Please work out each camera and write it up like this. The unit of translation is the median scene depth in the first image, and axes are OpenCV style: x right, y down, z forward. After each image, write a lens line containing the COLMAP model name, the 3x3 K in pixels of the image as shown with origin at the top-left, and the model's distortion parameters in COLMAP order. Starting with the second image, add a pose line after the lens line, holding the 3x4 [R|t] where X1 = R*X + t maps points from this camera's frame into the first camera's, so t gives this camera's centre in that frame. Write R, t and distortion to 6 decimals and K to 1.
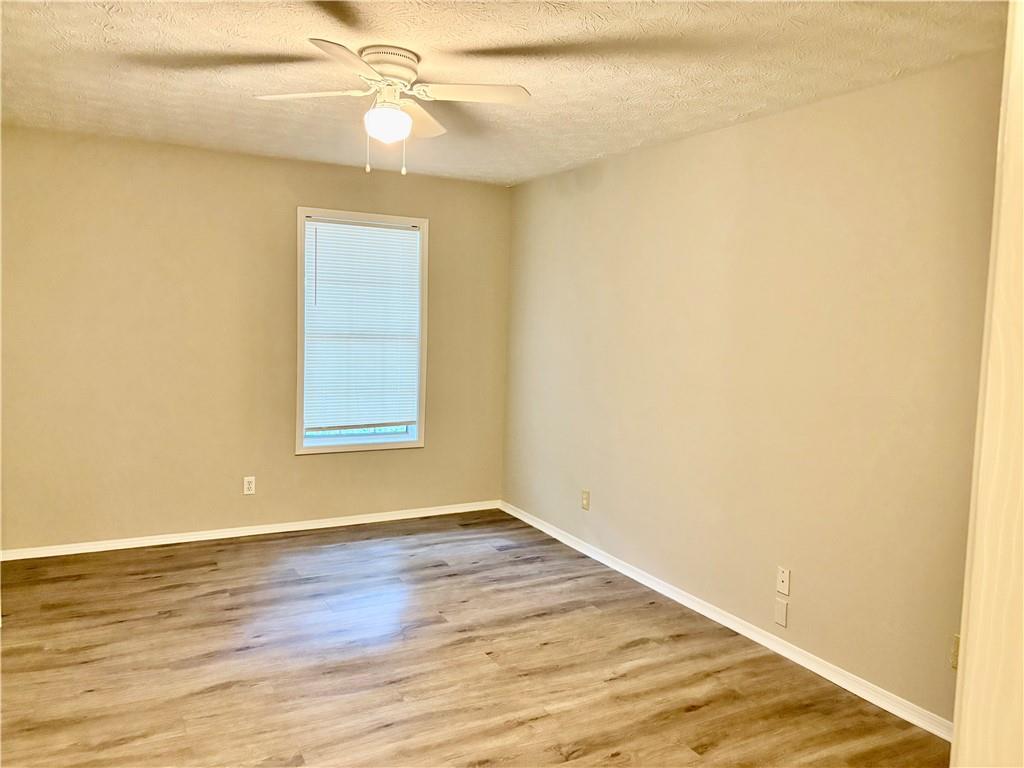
lens RADIAL K [[784.7, 0, 517.9], [0, 784.7, 386.3], [0, 0, 1]] dist [0.039167, -0.034685]
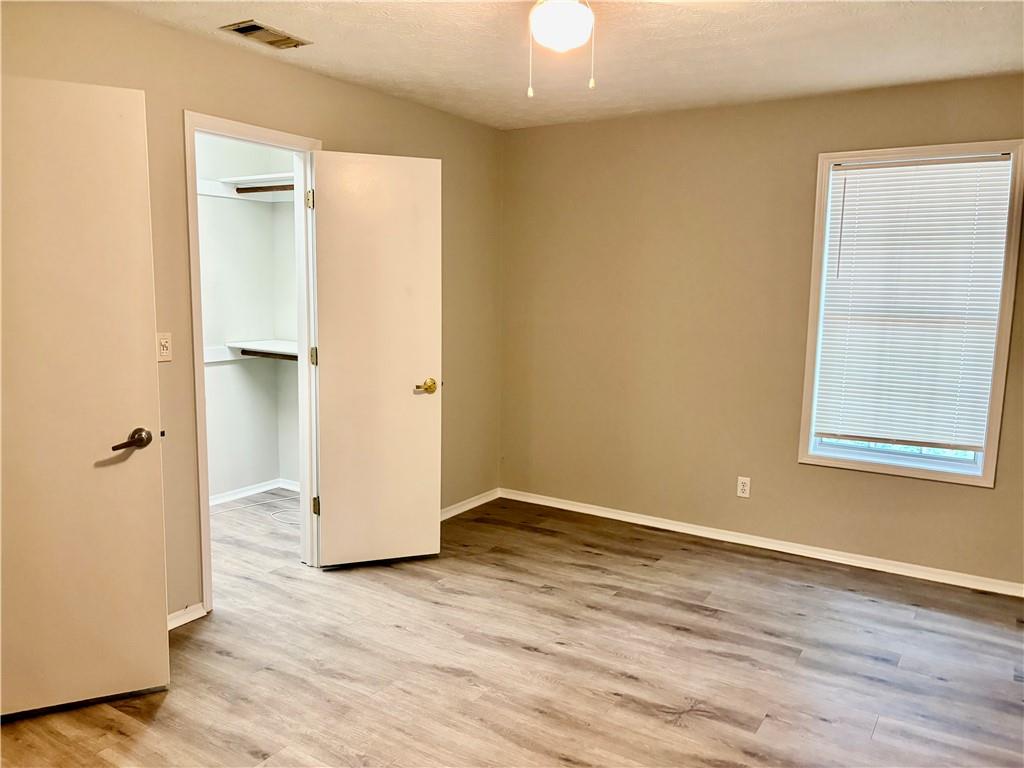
lens RADIAL K [[784.7, 0, 517.9], [0, 784.7, 386.3], [0, 0, 1]] dist [0.039167, -0.034685]
pose [[0.486460, 0.096601, -0.868346, 0.314742], [-0.076114, 0.994776, 0.068025, -0.028532], [0.870381, 0.033002, 0.491271, 0.383745]]
